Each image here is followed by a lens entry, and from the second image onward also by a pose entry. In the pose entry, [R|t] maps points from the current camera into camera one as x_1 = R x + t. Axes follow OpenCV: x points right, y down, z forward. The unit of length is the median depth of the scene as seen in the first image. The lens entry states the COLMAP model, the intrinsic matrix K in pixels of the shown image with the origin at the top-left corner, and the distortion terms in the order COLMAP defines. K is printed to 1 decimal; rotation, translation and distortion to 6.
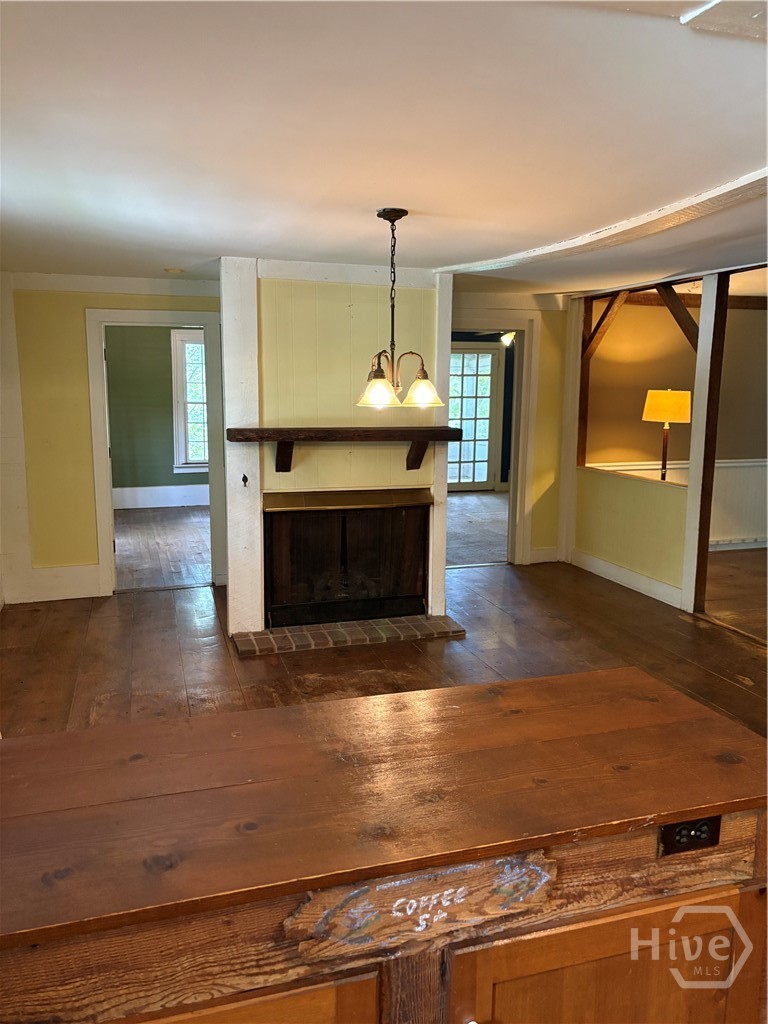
lens RADIAL K [[768.9, 0, 384.0], [0, 768.9, 512.0], [0, 0, 1]] dist [0.016401, -0.003720]
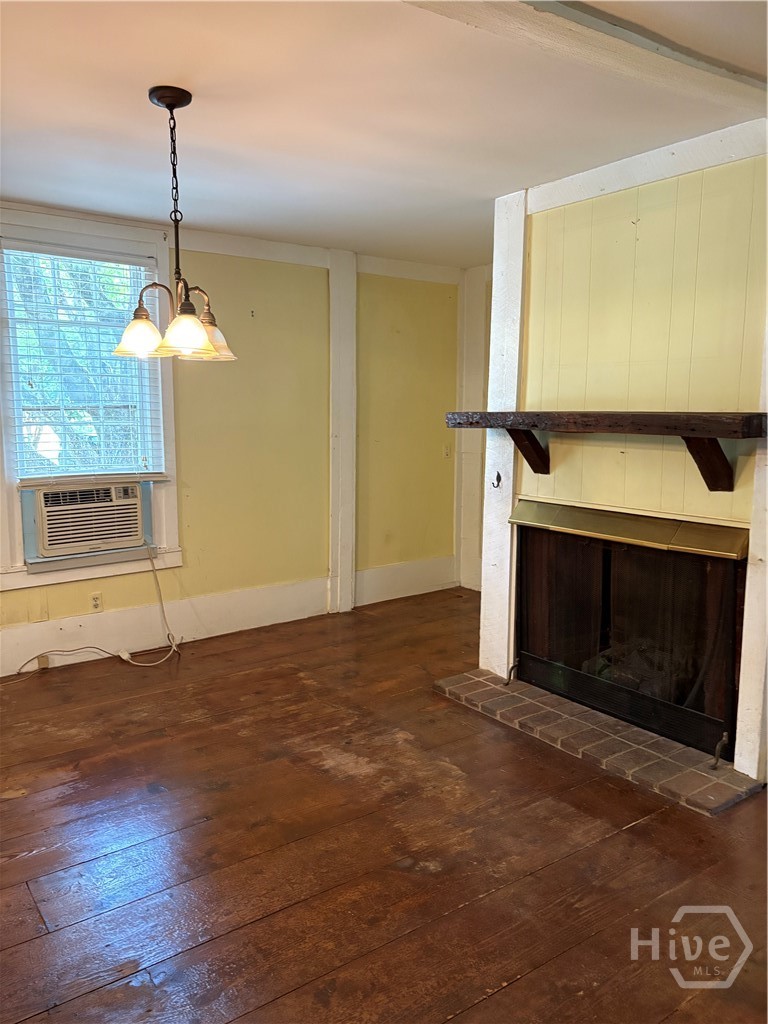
lens RADIAL K [[768.9, 0, 384.0], [0, 768.9, 512.0], [0, 0, 1]] dist [0.016401, -0.003720]
pose [[0.305100, 0.115868, -0.945245, 0.513975], [-0.147302, 0.986367, 0.073364, -0.047622], [0.940859, 0.116853, 0.318008, 0.629880]]
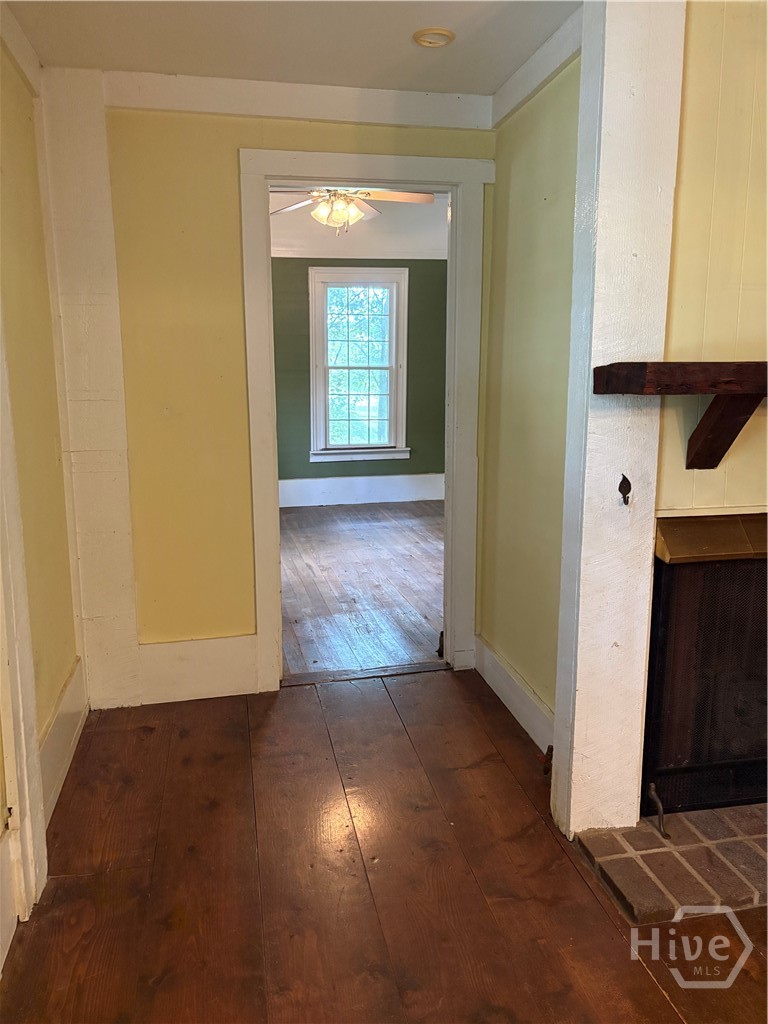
lens RADIAL K [[782.5, 0, 386.5], [0, 782.5, 509.1], [0, 0, 1]] dist [0.035860, -0.002435]
pose [[0.994502, 0.008486, -0.104371, -0.260180], [-0.007033, 0.999873, 0.014277, -0.034620], [0.104479, -0.013465, 0.994436, 0.539573]]
